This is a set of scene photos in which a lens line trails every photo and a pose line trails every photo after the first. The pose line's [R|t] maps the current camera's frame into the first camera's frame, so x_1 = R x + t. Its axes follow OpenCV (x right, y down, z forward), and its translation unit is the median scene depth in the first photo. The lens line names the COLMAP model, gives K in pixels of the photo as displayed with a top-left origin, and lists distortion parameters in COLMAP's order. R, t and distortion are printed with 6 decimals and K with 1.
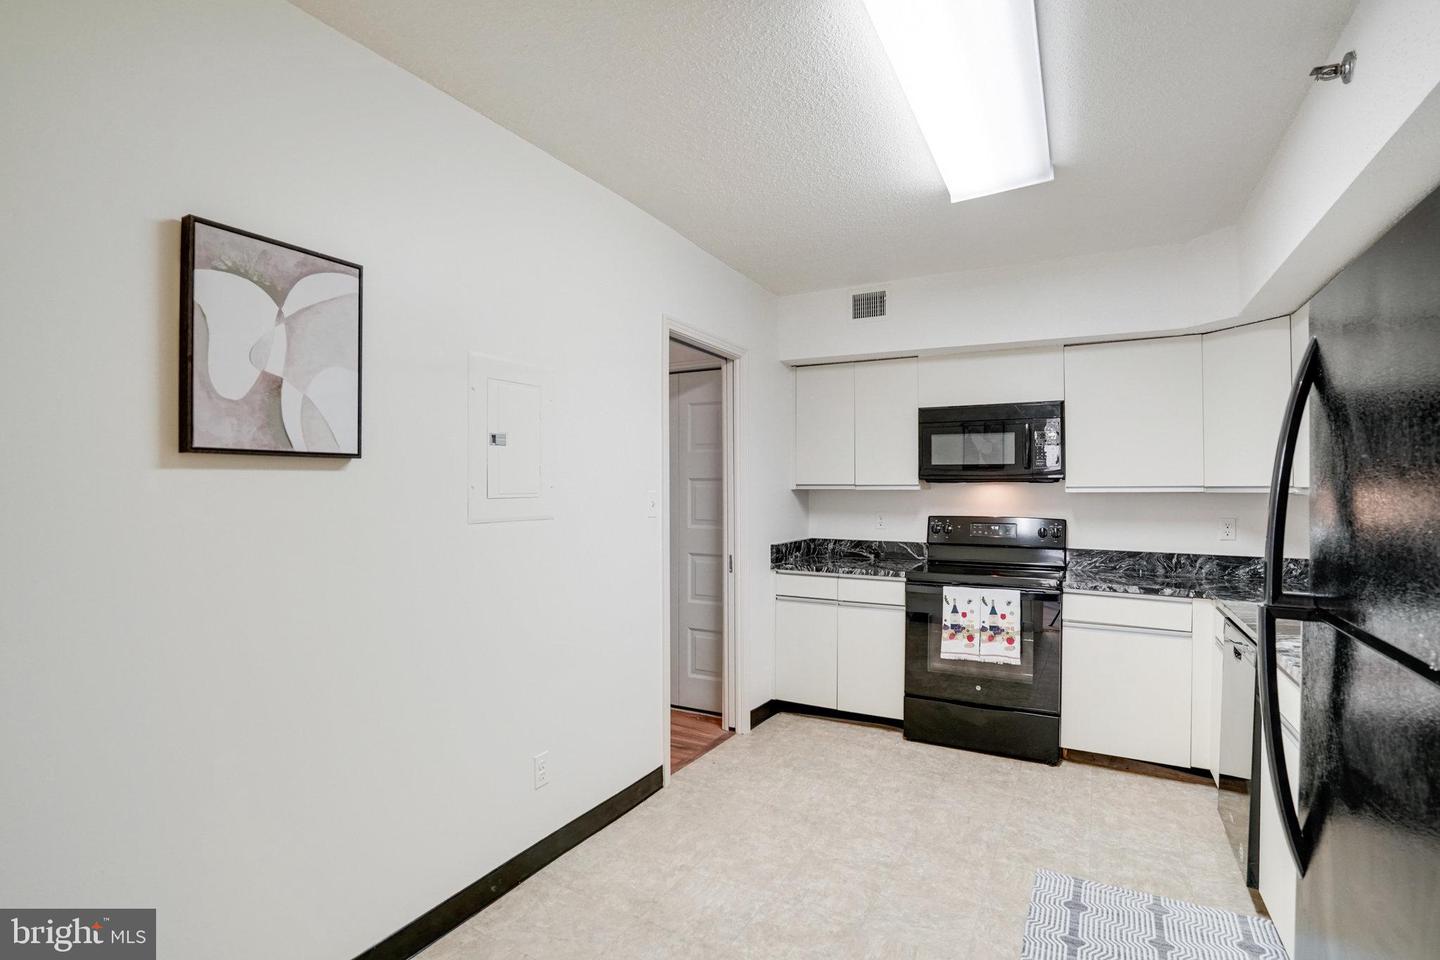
lens RADIAL K [[678.5, 0, 722.0], [0, 678.5, 491.9], [0, 0, 1]] dist [-0.049147, 0.020279]
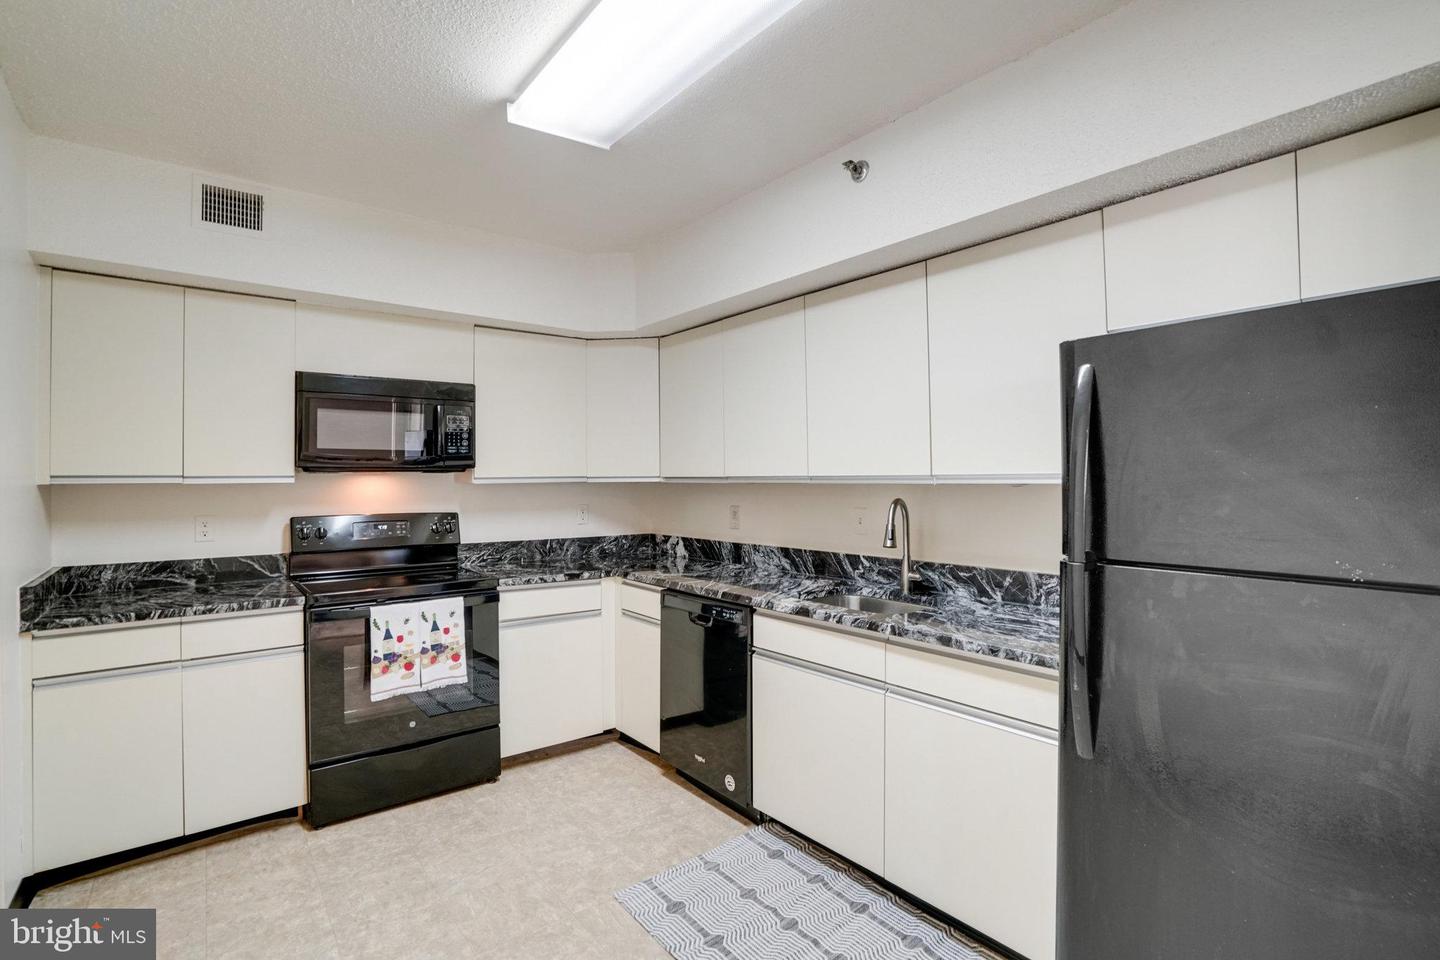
lens RADIAL K [[667.1, 0, 699.8], [0, 667.1, 473.1], [0, 0, 1]] dist [-0.051729, 0.020021]
pose [[0.405111, 0.002521, 0.914264, -0.206162], [0.010929, 0.999911, -0.007600, -0.003243], [-0.914202, 0.013071, 0.405047, 0.354888]]
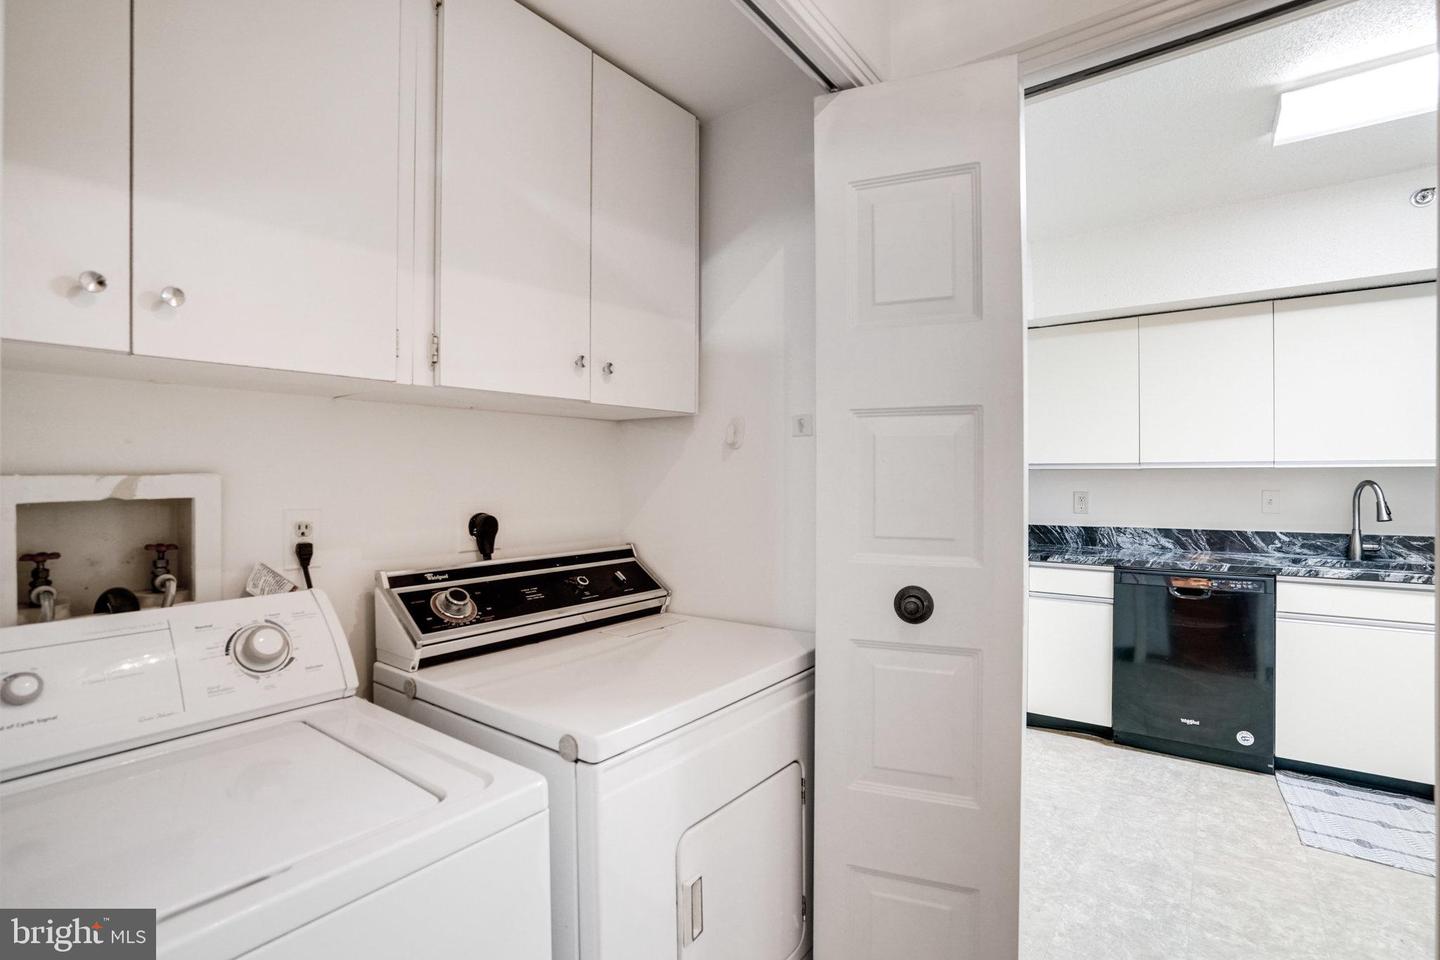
lens RADIAL K [[672.7, 0, 709.2], [0, 672.7, 479.5], [0, 0, 1]] dist [-0.049678, 0.017997]
pose [[0.153255, -0.002837, 0.988183, -0.418689], [0.004538, 0.999987, 0.002167, 0.014707], [-0.988176, 0.004153, 0.153266, 1.175543]]
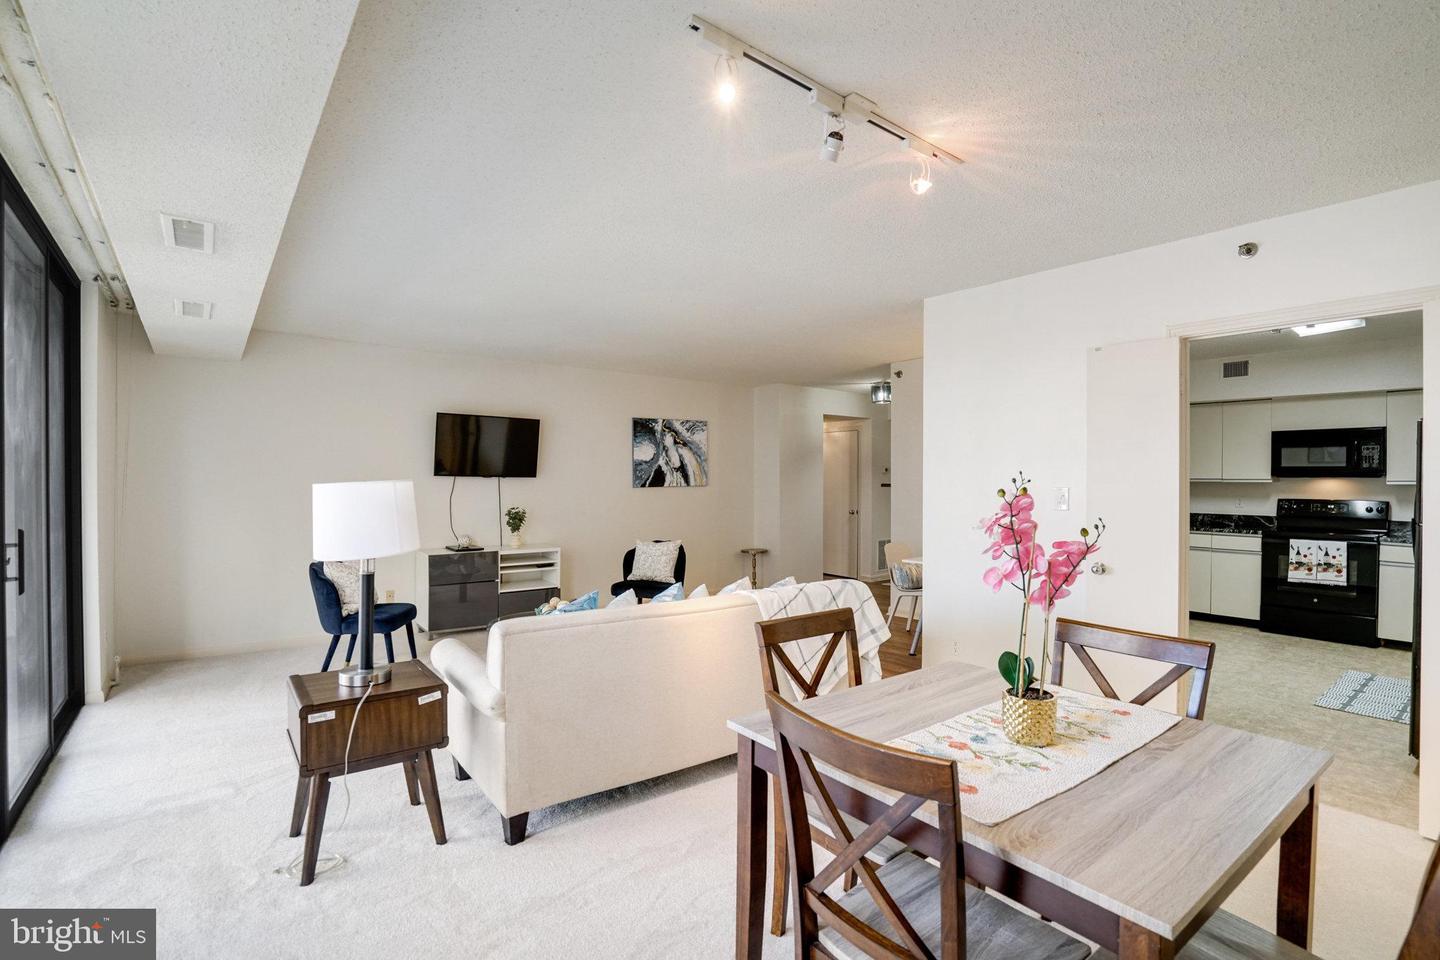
lens RADIAL K [[670.9, 0, 716.5], [0, 670.9, 487.3], [0, 0, 1]] dist [-0.048157, 0.018923]
pose [[0.922304, 0.006635, -0.386408, -0.369333], [-0.003196, 0.999949, 0.009542, -0.001452], [0.386452, -0.007566, 0.922279, -1.075122]]
